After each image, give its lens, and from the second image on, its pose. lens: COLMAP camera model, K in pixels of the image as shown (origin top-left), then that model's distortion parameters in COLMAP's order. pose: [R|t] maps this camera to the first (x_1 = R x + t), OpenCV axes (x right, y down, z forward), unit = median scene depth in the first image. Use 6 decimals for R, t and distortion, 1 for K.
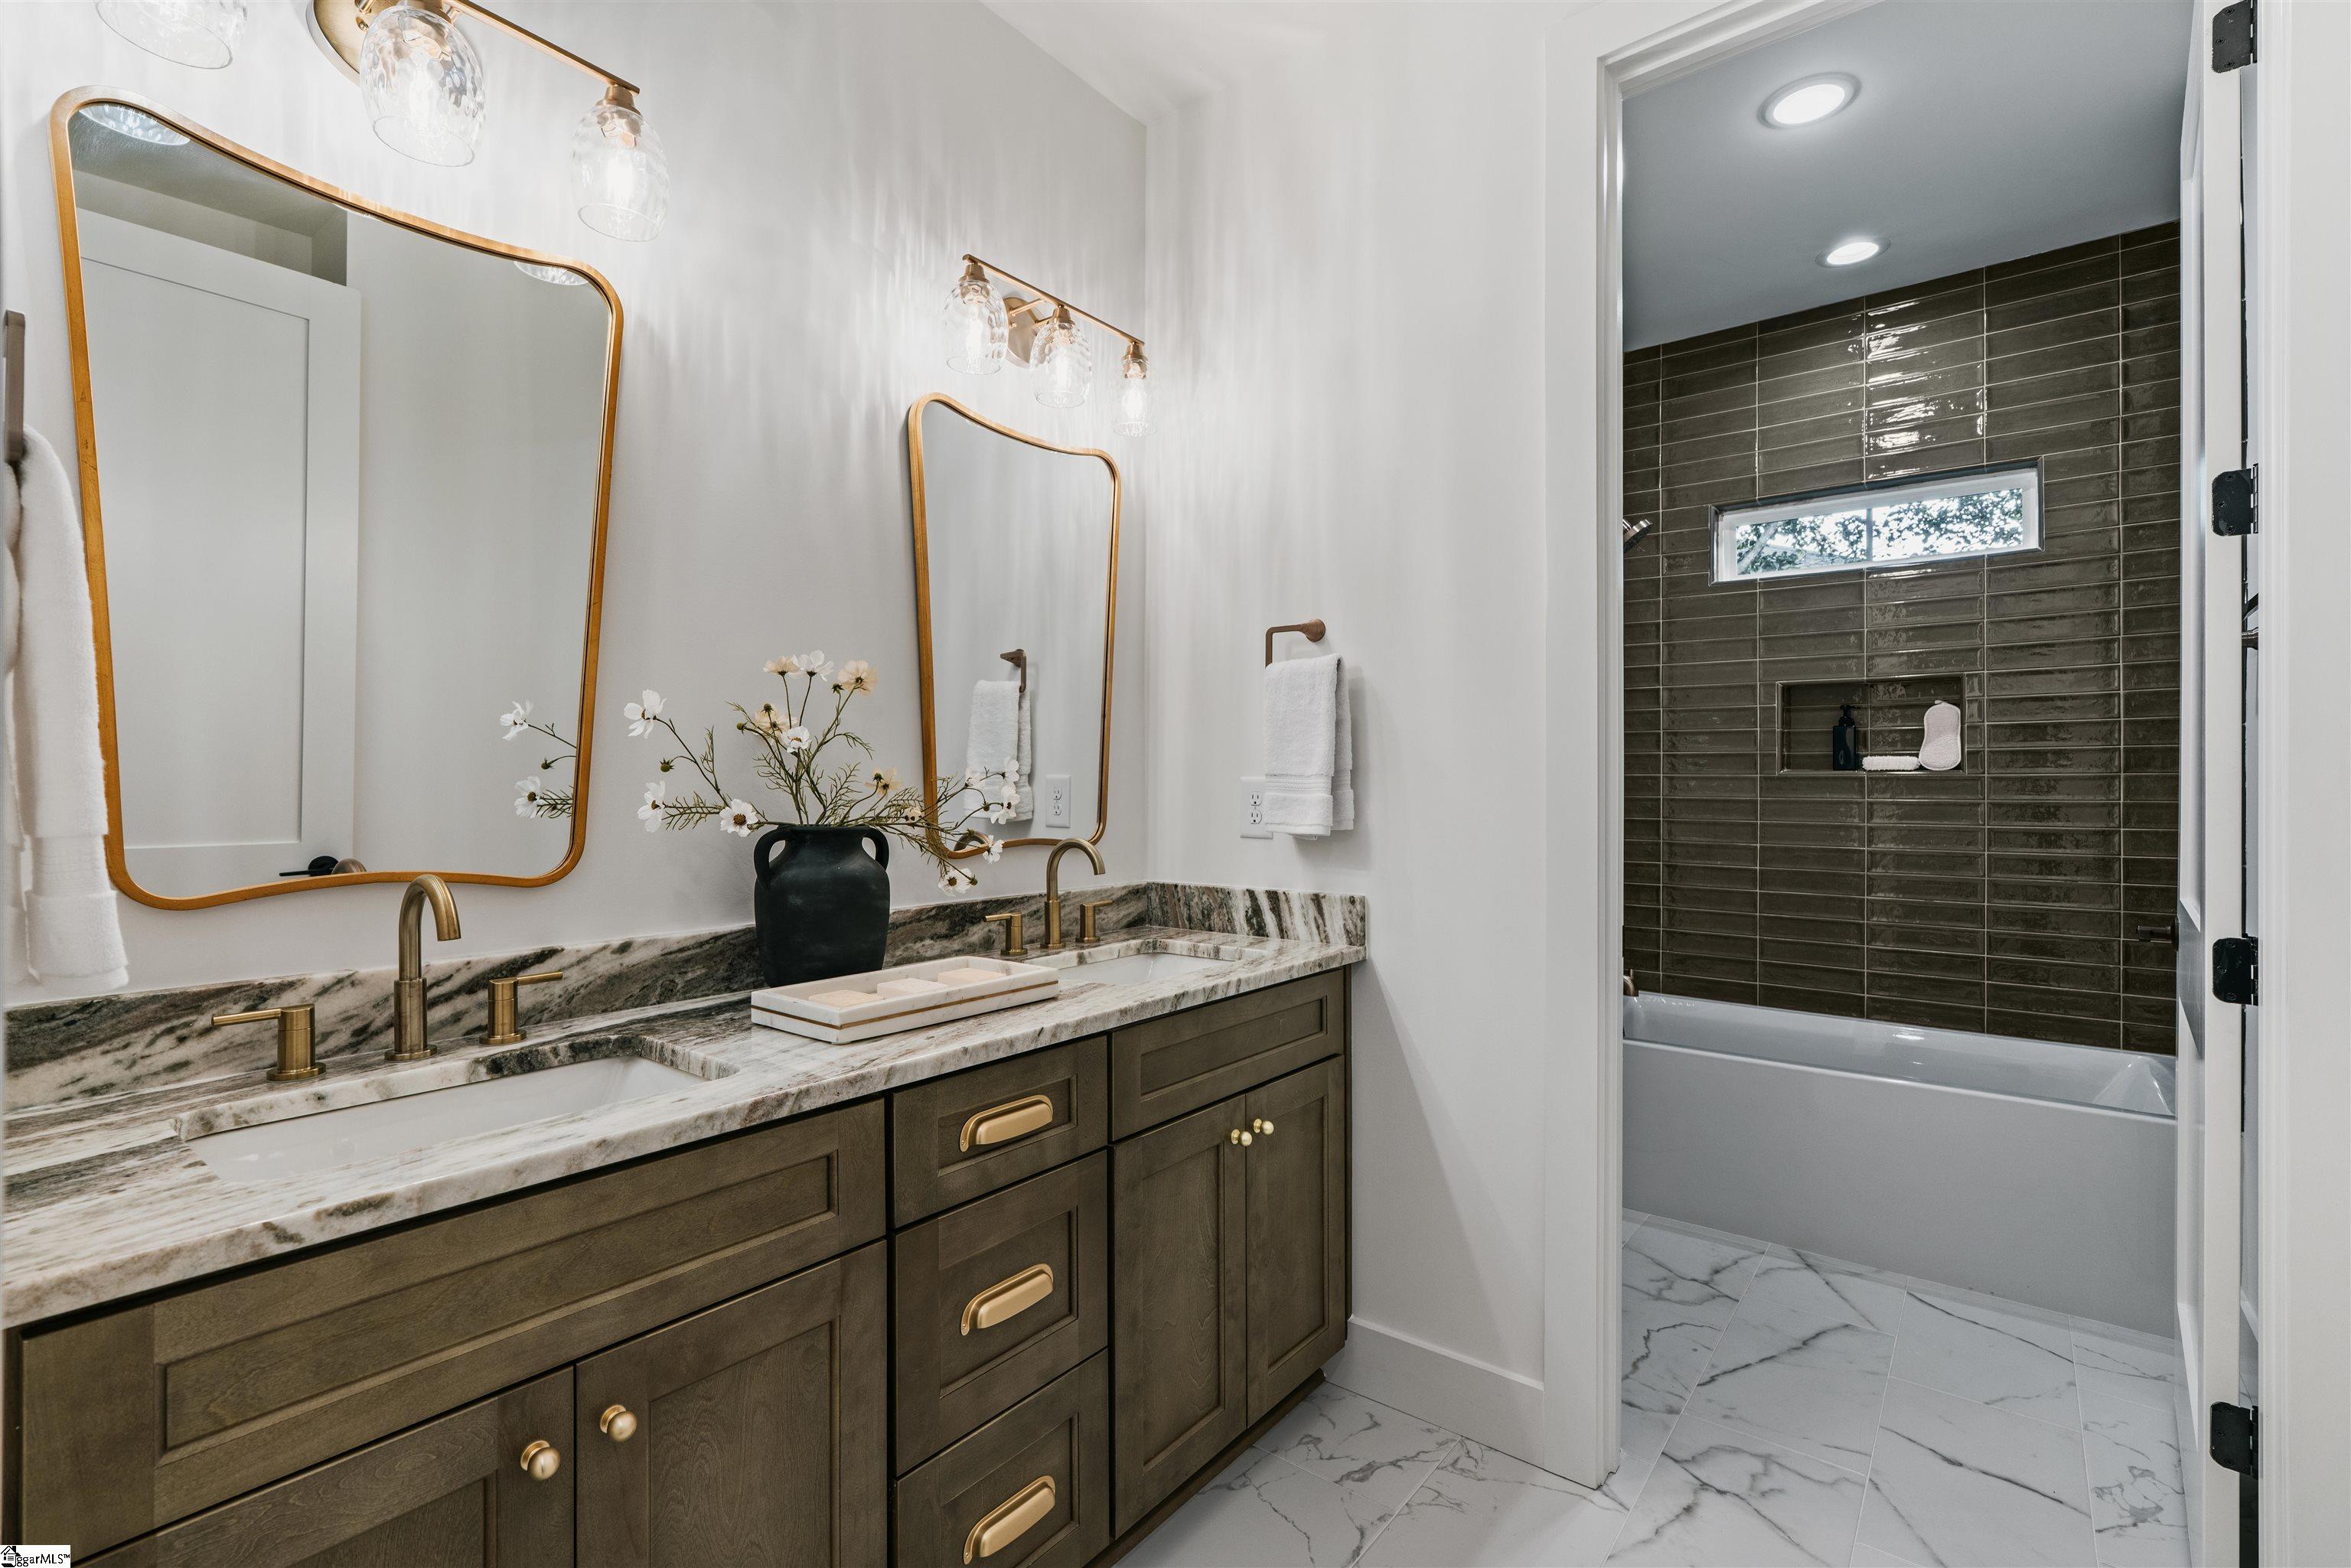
lens RADIAL K [[1062.8, 0, 1183.3], [0, 1062.8, 781.6], [0, 0, 1]] dist [-0.003112, 0.001022]
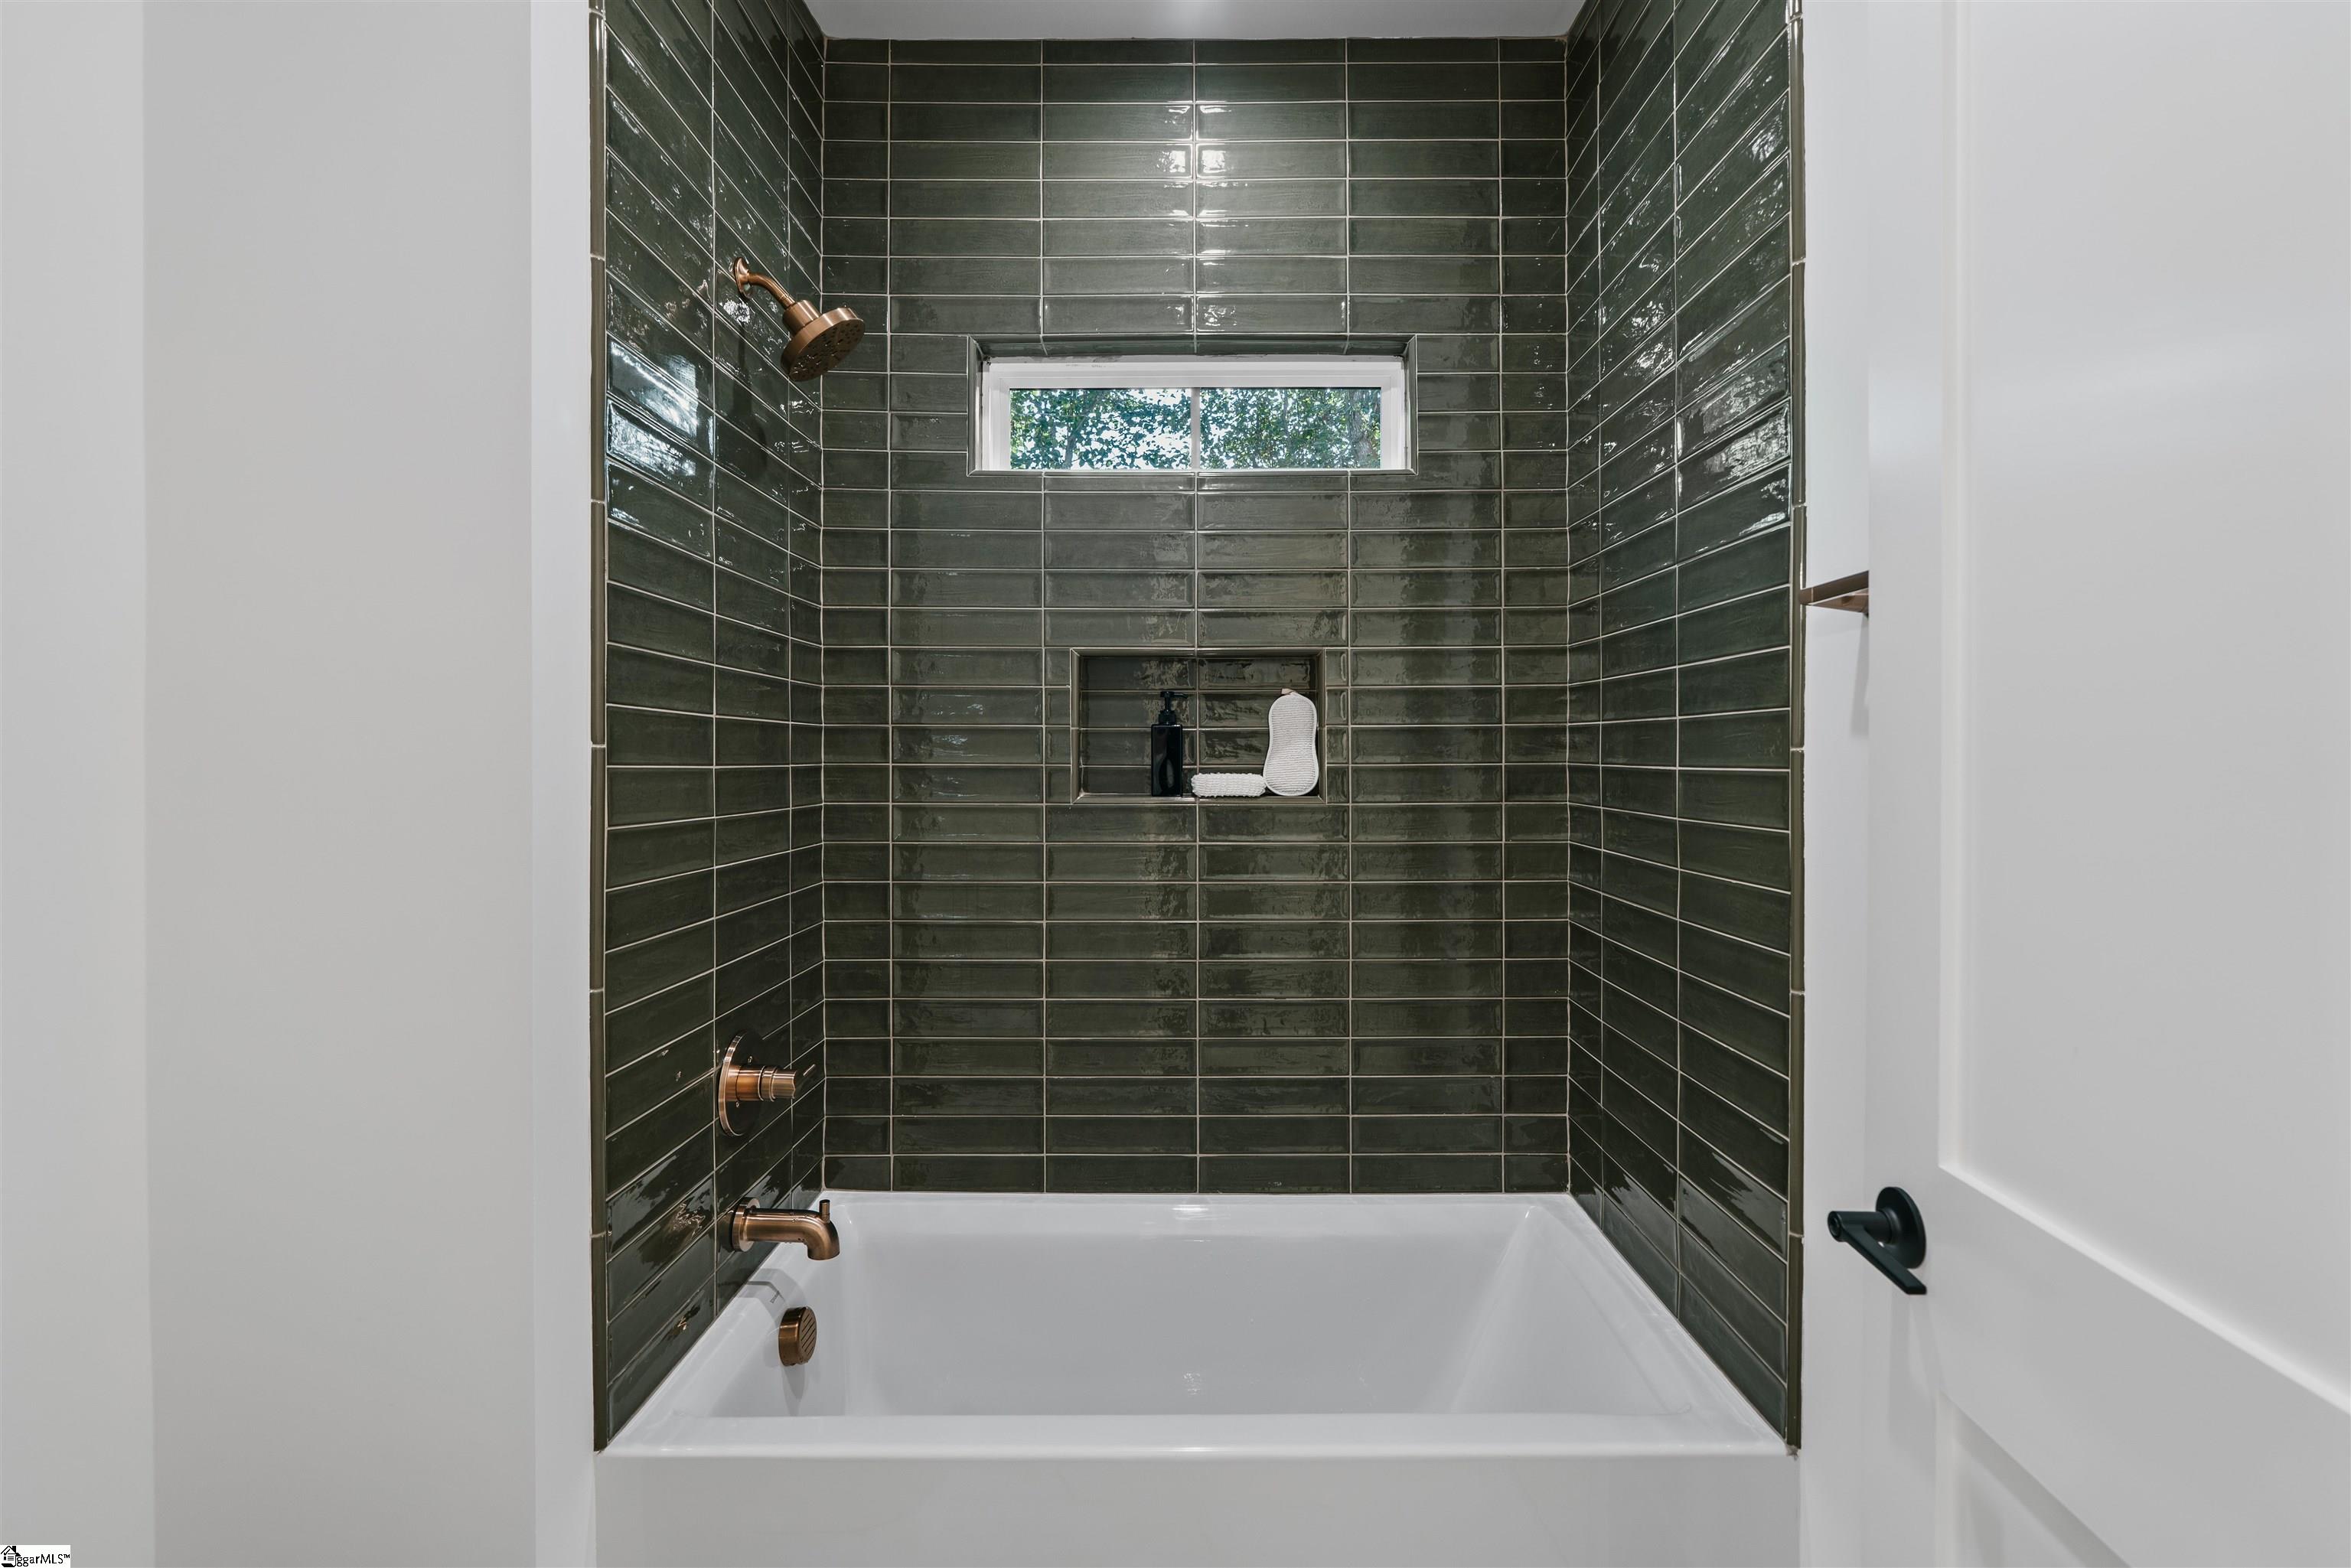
lens RADIAL K [[1062.8, 0, 1187.9], [0, 1062.8, 771.4], [0, 0, 1]] dist [-0.003112, 0.001022]
pose [[0.797113, -0.005649, 0.603803, 0.251109], [0.001163, 0.999969, 0.007821, -0.029270], [-0.603829, -0.005532, 0.797095, 0.486005]]
